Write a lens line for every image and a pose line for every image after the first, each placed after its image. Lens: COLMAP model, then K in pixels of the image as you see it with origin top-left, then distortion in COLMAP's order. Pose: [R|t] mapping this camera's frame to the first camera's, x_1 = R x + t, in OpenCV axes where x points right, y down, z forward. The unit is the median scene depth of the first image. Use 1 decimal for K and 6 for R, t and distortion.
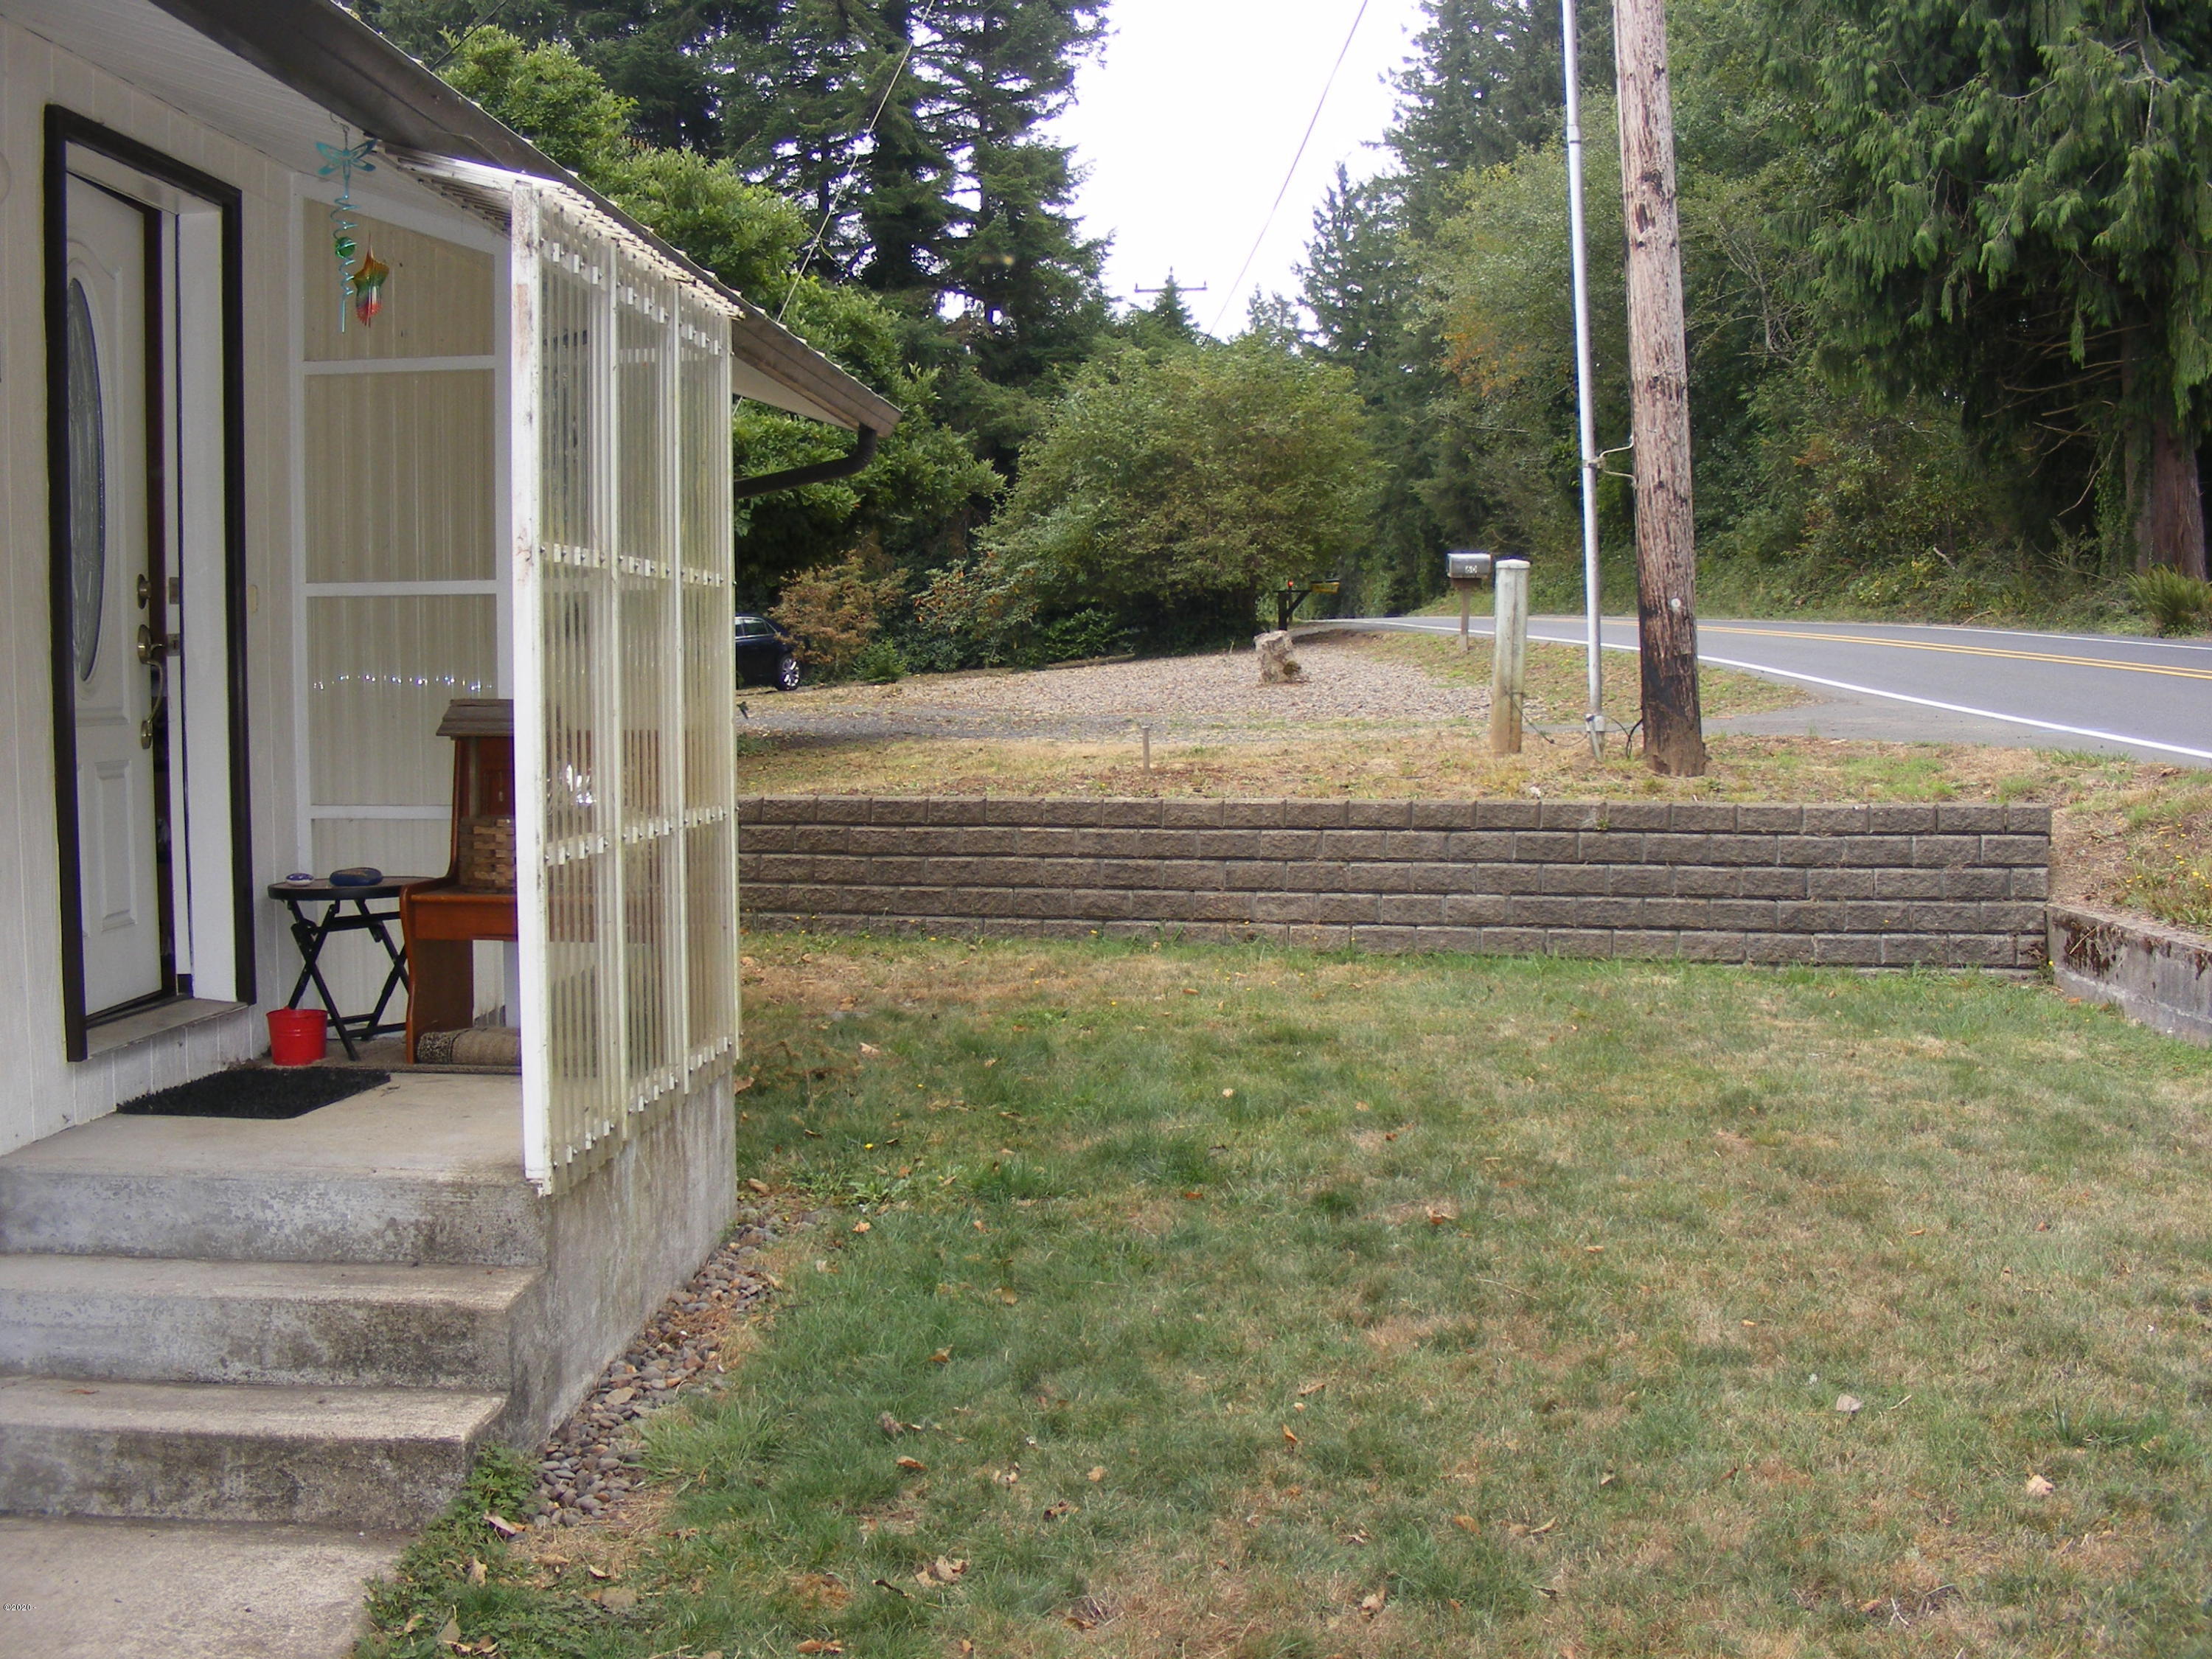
lens RADIAL K [[2510.3, 0, 1106.0], [0, 2510.3, 829.5], [0, 0, 1]] dist [-0.127449, 0.020957]
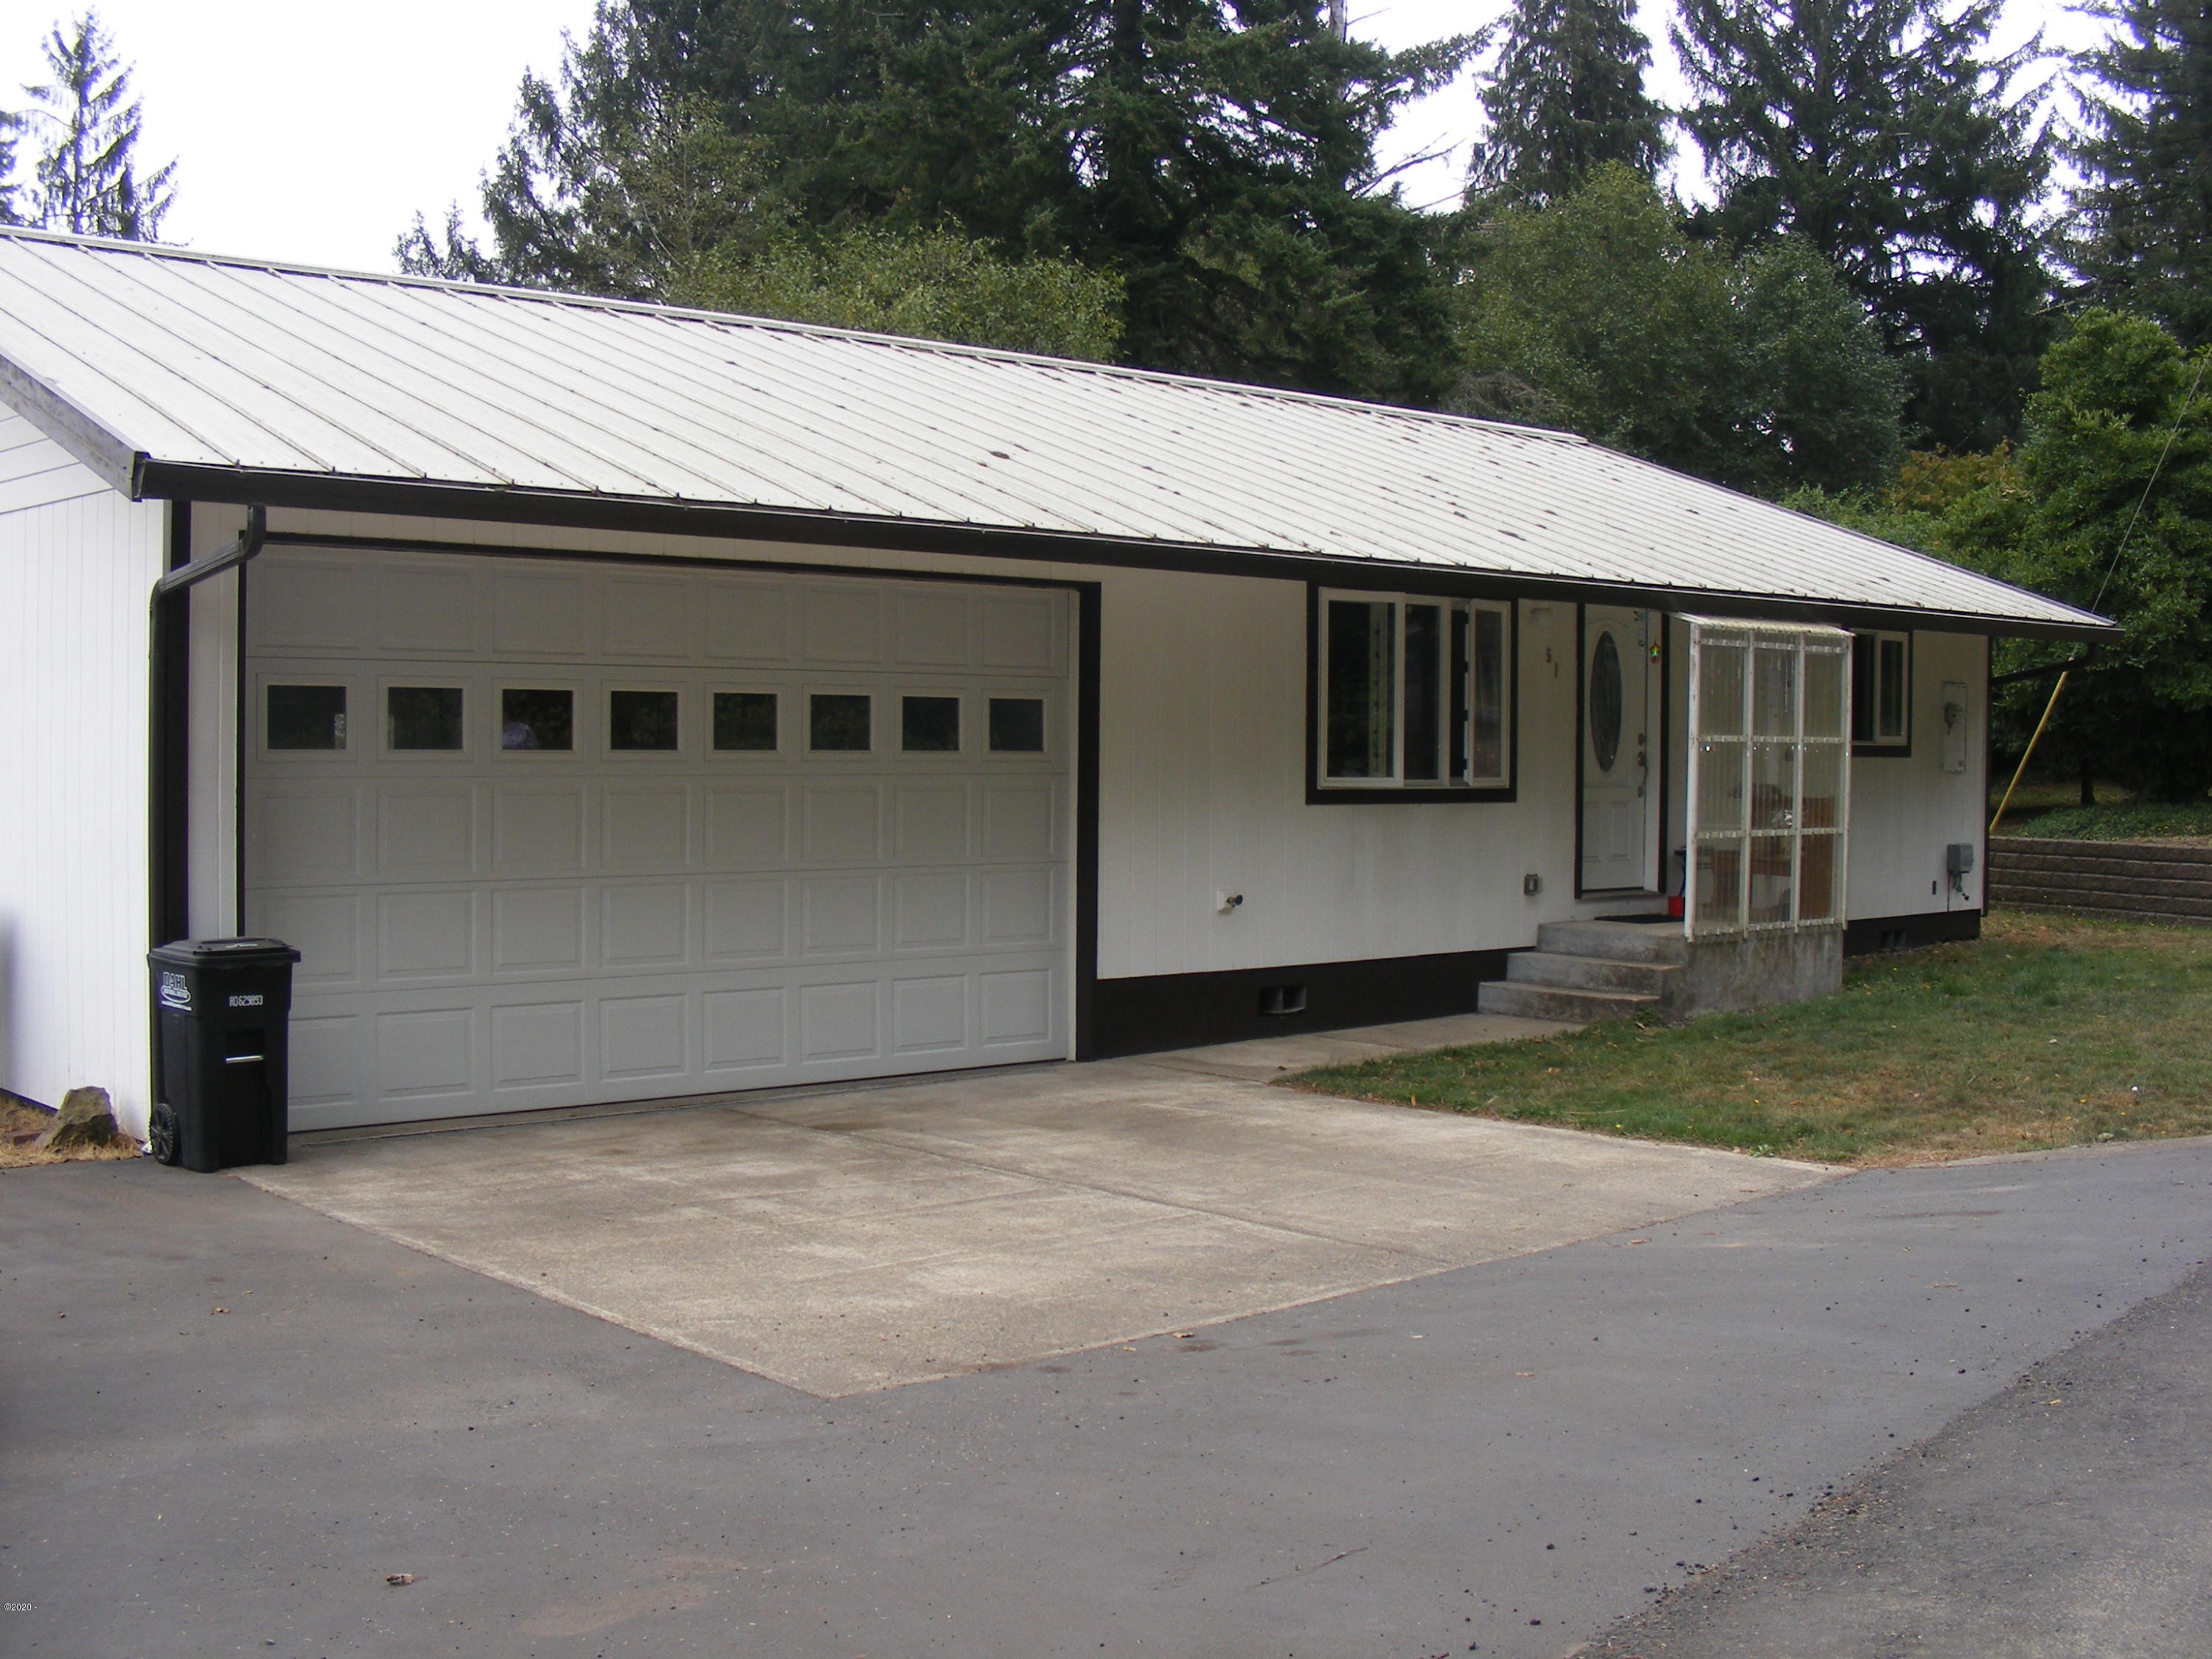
lens RADIAL K [[2510.3, 0, 1106.0], [0, 2510.3, 829.5], [0, 0, 1]] dist [-0.127449, 0.020957]
pose [[0.720107, 0.041982, -0.692592, 1.401974], [-0.058626, 0.998280, -0.000444, 0.050065], [0.691382, 0.040924, 0.721329, -1.760829]]
